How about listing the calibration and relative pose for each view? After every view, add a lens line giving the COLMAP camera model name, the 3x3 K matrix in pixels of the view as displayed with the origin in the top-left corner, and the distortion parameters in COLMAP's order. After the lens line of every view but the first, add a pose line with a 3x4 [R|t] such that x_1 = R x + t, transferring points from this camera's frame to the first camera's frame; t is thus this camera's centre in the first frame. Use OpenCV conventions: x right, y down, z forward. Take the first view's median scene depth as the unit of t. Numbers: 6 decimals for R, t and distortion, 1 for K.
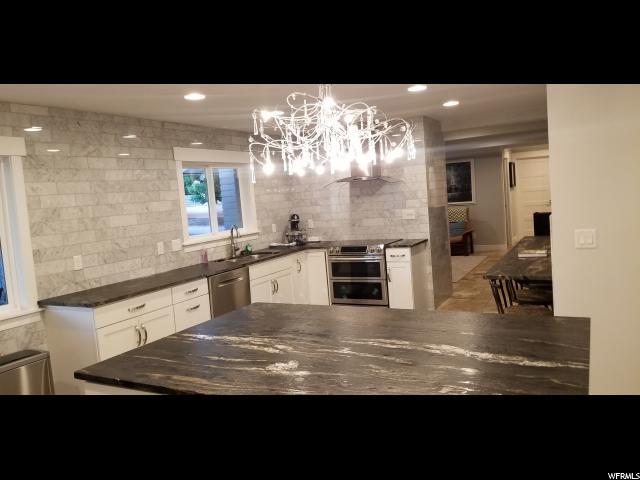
lens RADIAL K [[508.9, 0, 316.2], [0, 508.9, 236.3], [0, 0, 1]] dist [0.056866, -0.015399]
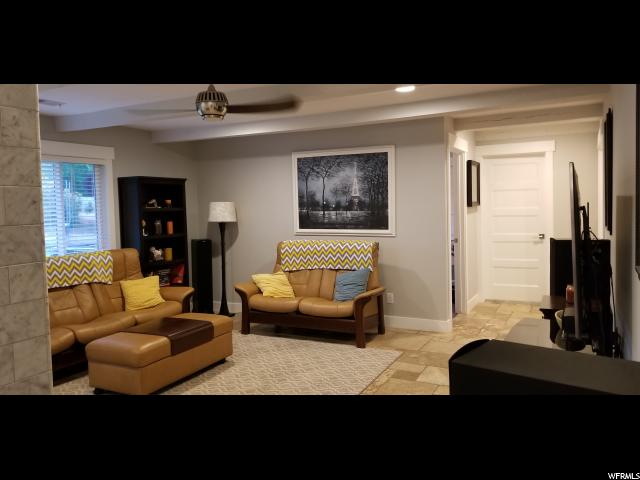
lens RADIAL K [[508.9, 0, 323.6], [0, 508.9, 237.2], [0, 0, 1]] dist [0.056866, -0.015399]
pose [[0.998370, 0.053578, 0.019675, 0.228273], [-0.053362, 0.998511, -0.011323, -0.051688], [-0.020252, 0.010254, 0.999742, 0.489161]]
